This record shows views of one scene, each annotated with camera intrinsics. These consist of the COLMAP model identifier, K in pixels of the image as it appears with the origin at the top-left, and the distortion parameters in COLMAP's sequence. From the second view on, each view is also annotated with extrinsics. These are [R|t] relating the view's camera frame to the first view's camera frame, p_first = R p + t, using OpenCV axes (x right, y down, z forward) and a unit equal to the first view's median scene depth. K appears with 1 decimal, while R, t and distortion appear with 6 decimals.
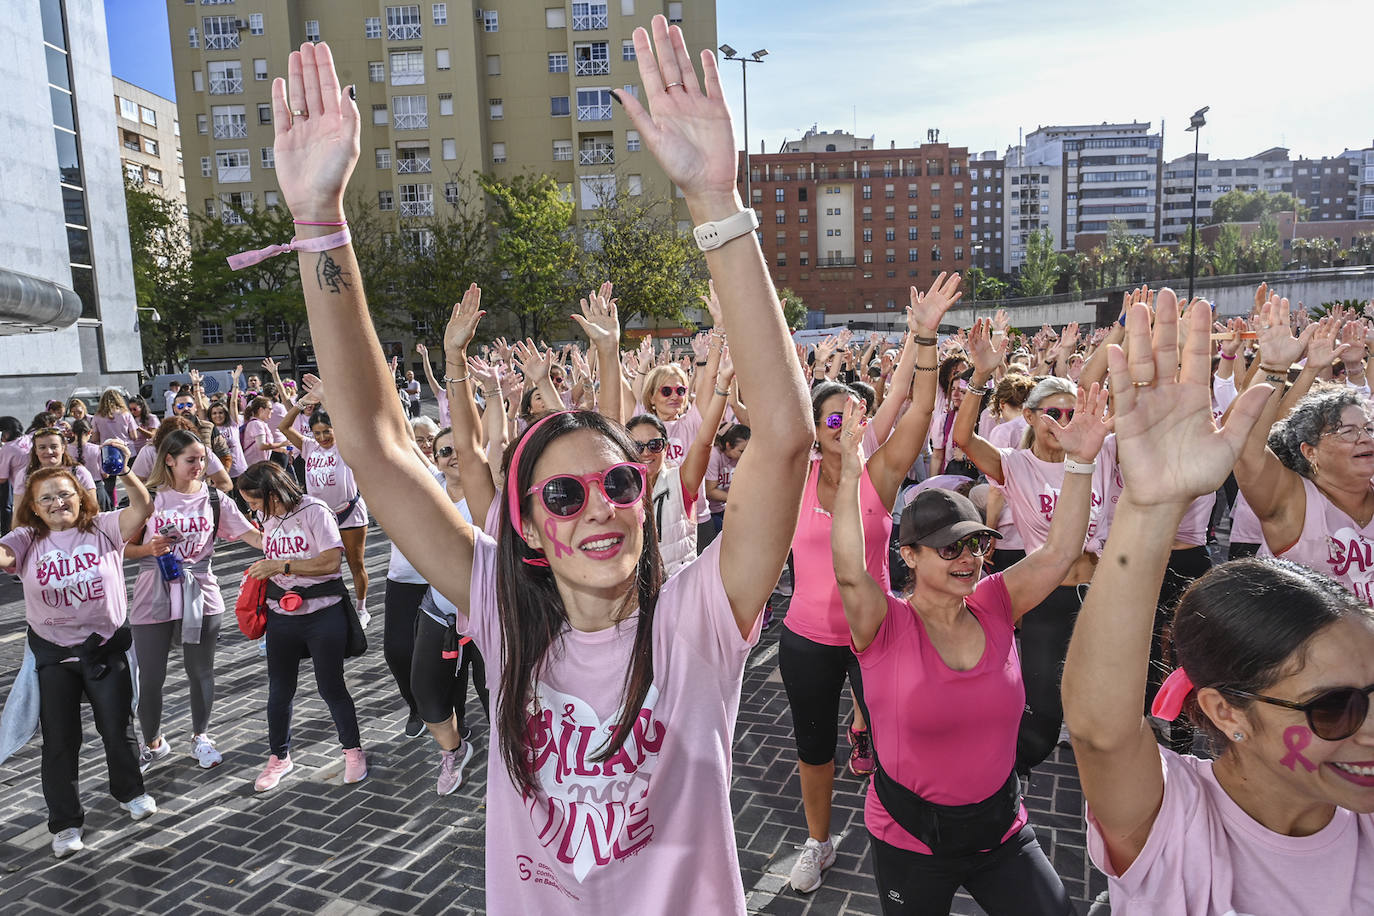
lens RADIAL K [[916.4, 0, 698.6], [0, 916.4, 449.4], [0, 0, 1]] dist [-0.013750, 0.006468]
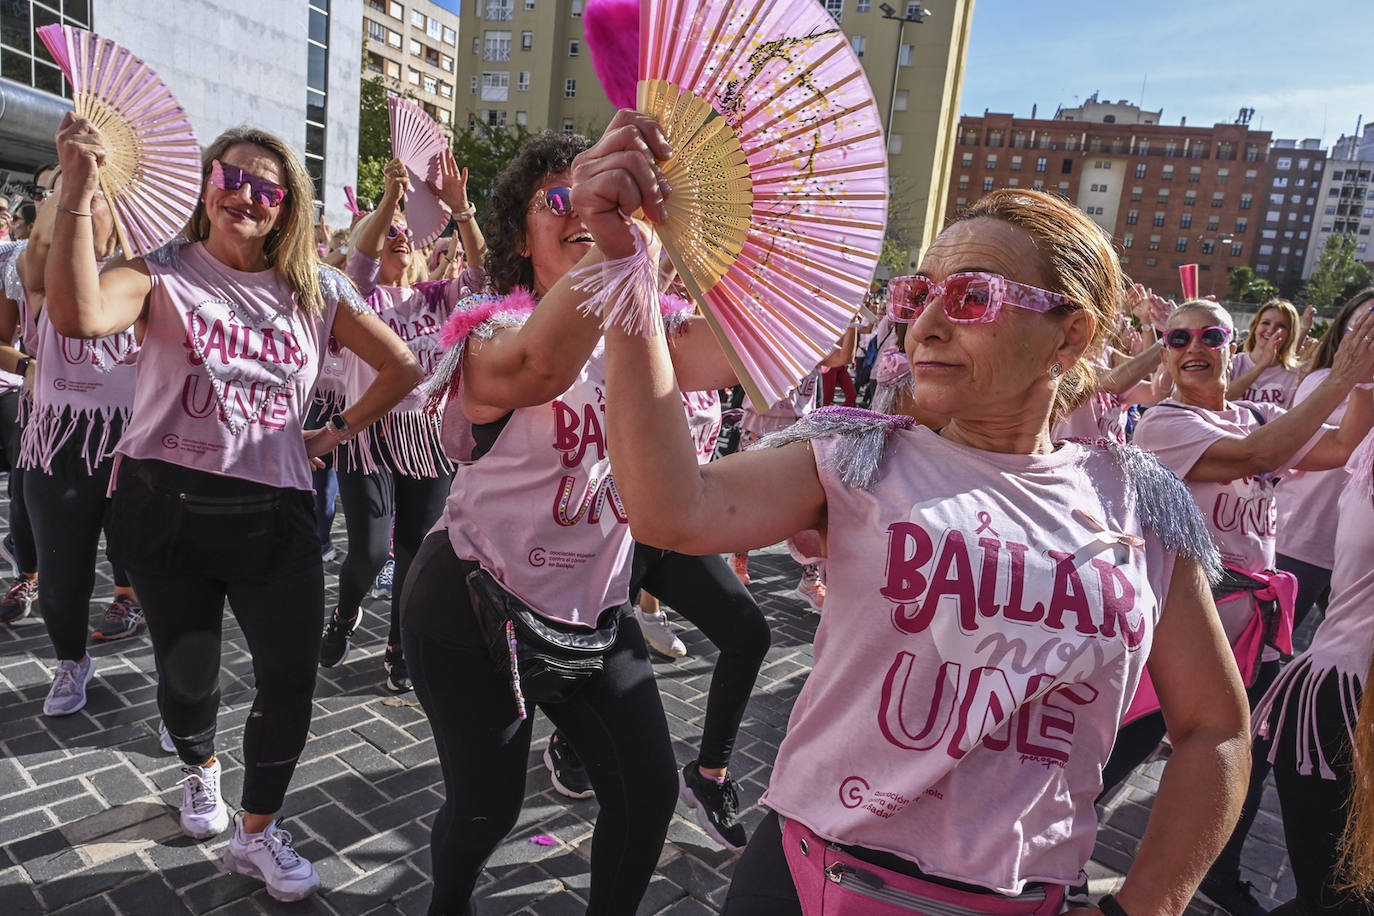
lens RADIAL K [[916.4, 0, 709.3], [0, 916.4, 456.5], [0, 0, 1]] dist [-0.013750, 0.006468]
pose [[0.951482, 0.179594, -0.249855, 0.055690], [-0.164912, 0.983165, 0.078684, 0.003627], [0.259780, -0.033662, 0.965081, -0.019442]]
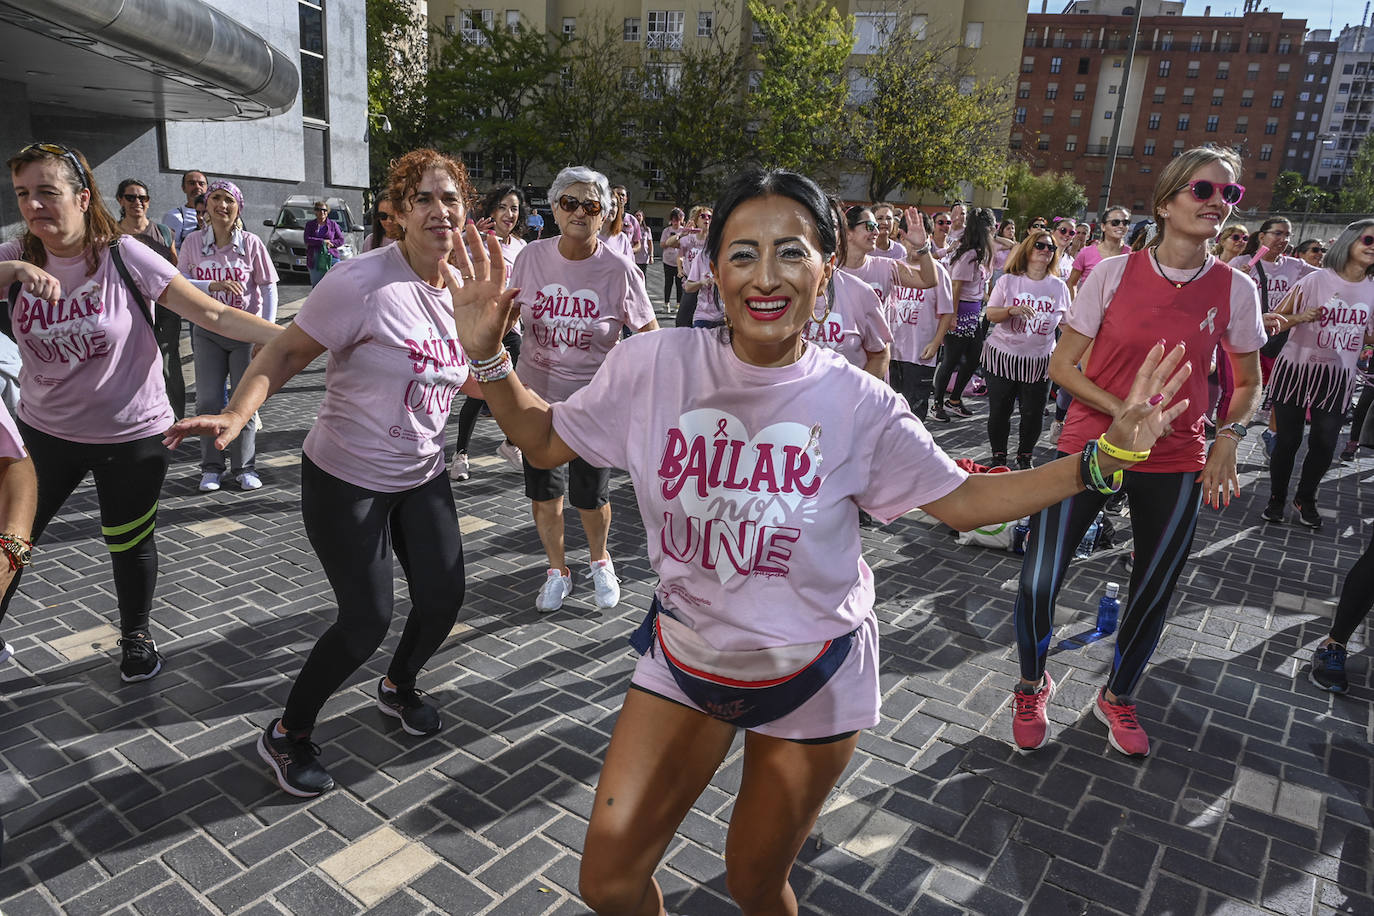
lens RADIAL K [[916.4, 0, 678.9], [0, 916.4, 449.5], [0, 0, 1]] dist [-0.013750, 0.006468]
pose [[0.968029, 0.150273, -0.200844, -0.030106], [-0.123036, 0.982207, 0.141886, -0.000396], [0.218592, -0.112639, 0.969294, 0.052427]]
